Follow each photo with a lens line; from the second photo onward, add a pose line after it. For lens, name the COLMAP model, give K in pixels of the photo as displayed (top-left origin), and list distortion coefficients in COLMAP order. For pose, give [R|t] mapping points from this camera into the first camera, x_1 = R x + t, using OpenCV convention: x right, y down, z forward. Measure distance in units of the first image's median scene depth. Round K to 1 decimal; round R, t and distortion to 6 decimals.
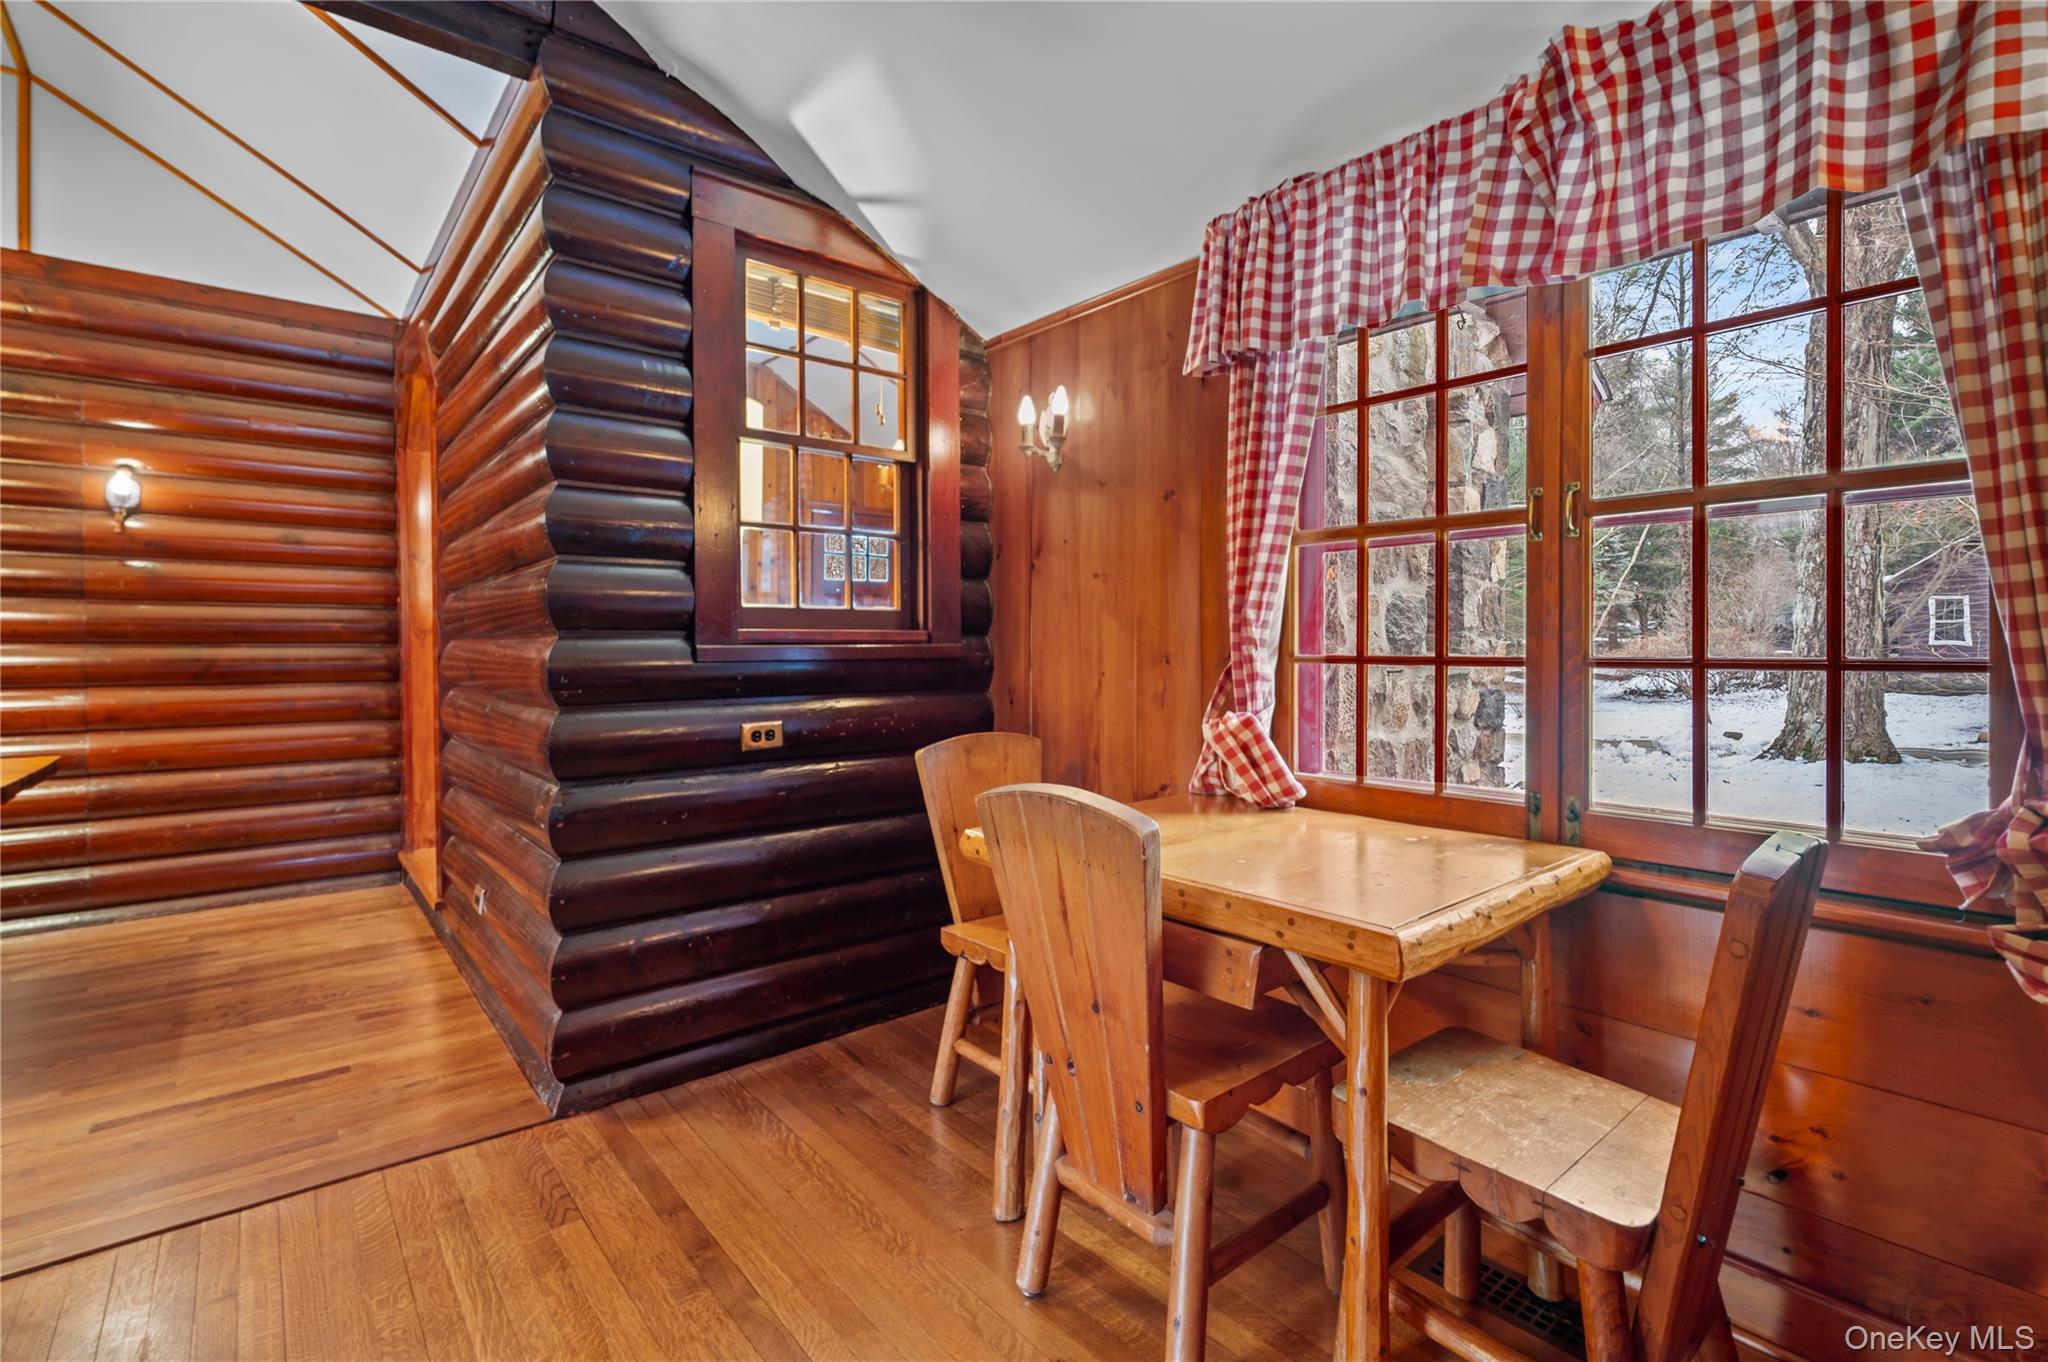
lens RADIAL K [[934.6, 0, 1020.0], [0, 934.6, 663.5], [0, 0, 1]] dist [0.003809, 0.000270]
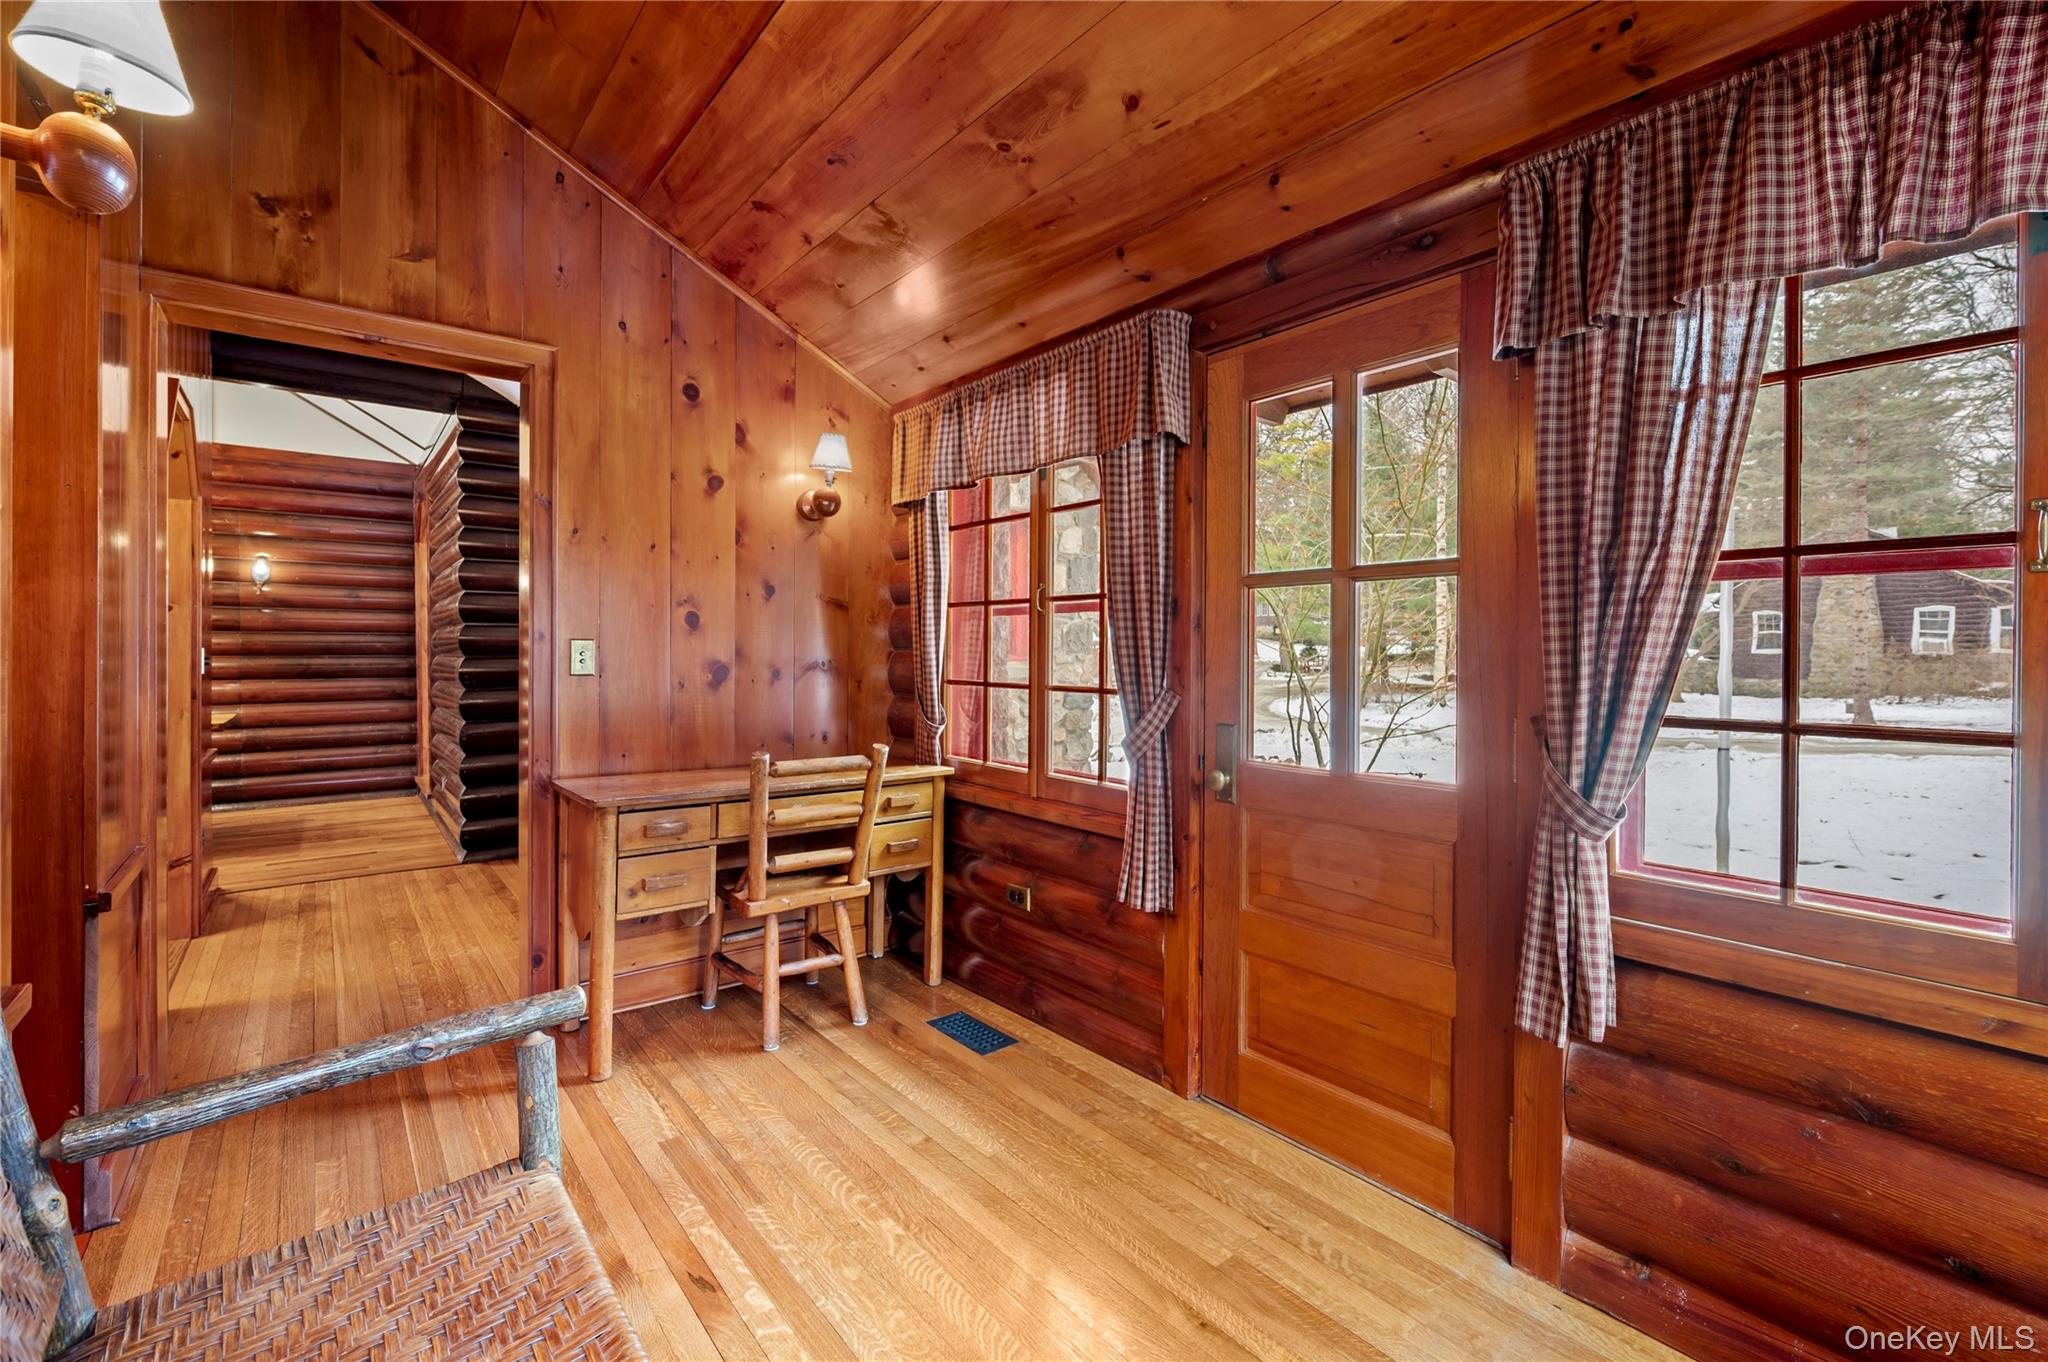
lens RADIAL K [[882.6, 0, 1031.3], [0, 882.6, 660.6], [0, 0, 1]] dist [-0.001608, -0.000086]
pose [[0.999964, 0.006721, -0.005154, 0.531202], [-0.006724, 0.999977, -0.000479, -0.021504], [0.005151, 0.000514, 0.999987, -0.681986]]
